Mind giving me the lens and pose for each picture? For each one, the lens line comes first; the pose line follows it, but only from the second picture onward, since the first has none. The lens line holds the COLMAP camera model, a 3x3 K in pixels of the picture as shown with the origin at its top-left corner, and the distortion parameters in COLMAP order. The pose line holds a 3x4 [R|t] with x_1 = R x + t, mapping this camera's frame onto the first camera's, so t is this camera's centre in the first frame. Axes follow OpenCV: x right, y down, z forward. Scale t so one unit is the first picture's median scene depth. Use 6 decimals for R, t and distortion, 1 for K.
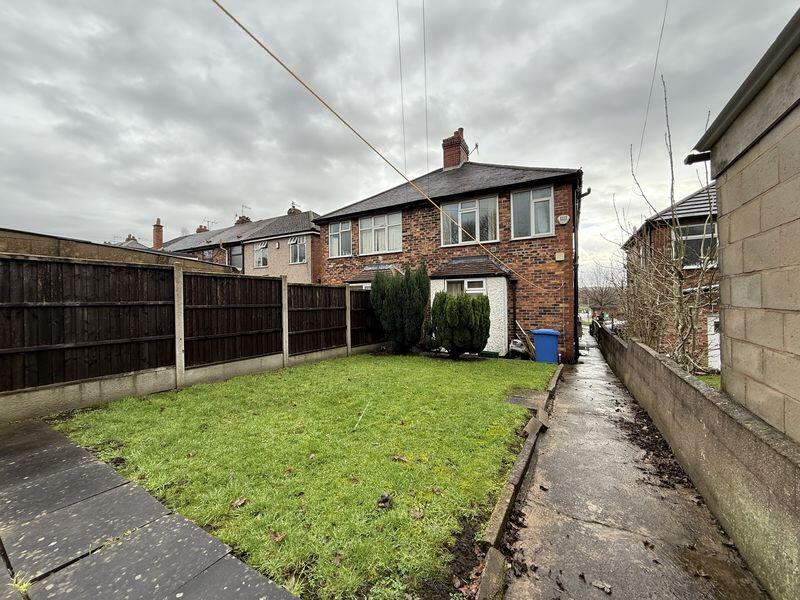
lens RADIAL K [[319.3, 0, 396.6], [0, 319.3, 300.2], [0, 0, 1]] dist [-0.001498, 0.000042]
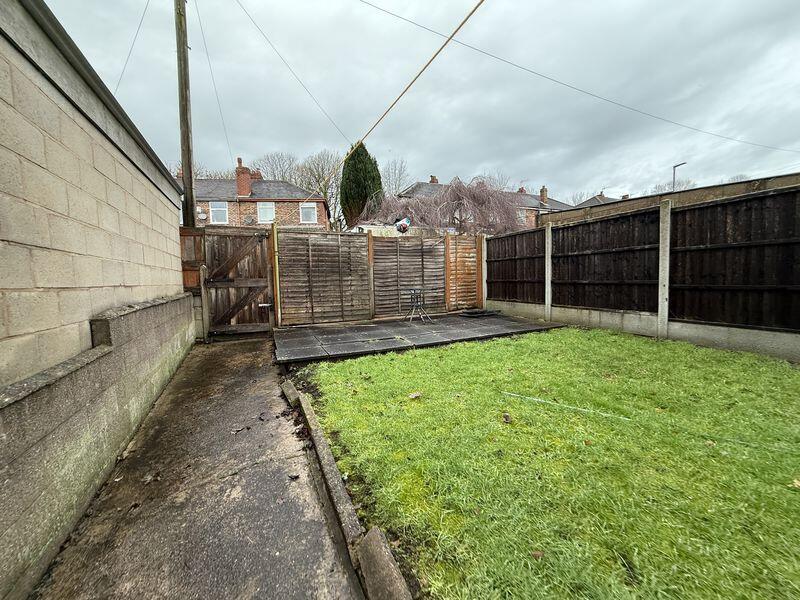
lens RADIAL K [[319.3, 0, 396.6], [0, 319.3, 300.2], [0, 0, 1]] dist [-0.001498, 0.000042]
pose [[-0.581374, 0.088652, -0.808793, 0.507561], [0.039320, 0.995946, 0.080903, 0.060860], [0.812686, 0.015233, -0.582503, 0.923288]]
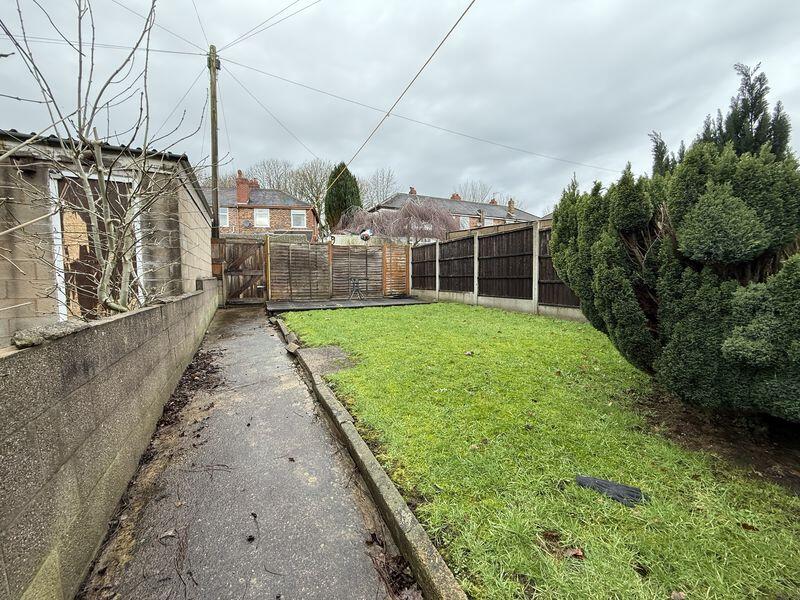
lens RADIAL K [[319.3, 0, 396.6], [0, 319.3, 300.2], [0, 0, 1]] dist [-0.001498, 0.000042]
pose [[-0.567780, 0.072486, -0.819982, 0.983609], [0.018337, 0.996982, 0.075436, 0.110479], [0.822976, 0.027795, -0.567396, 1.646688]]
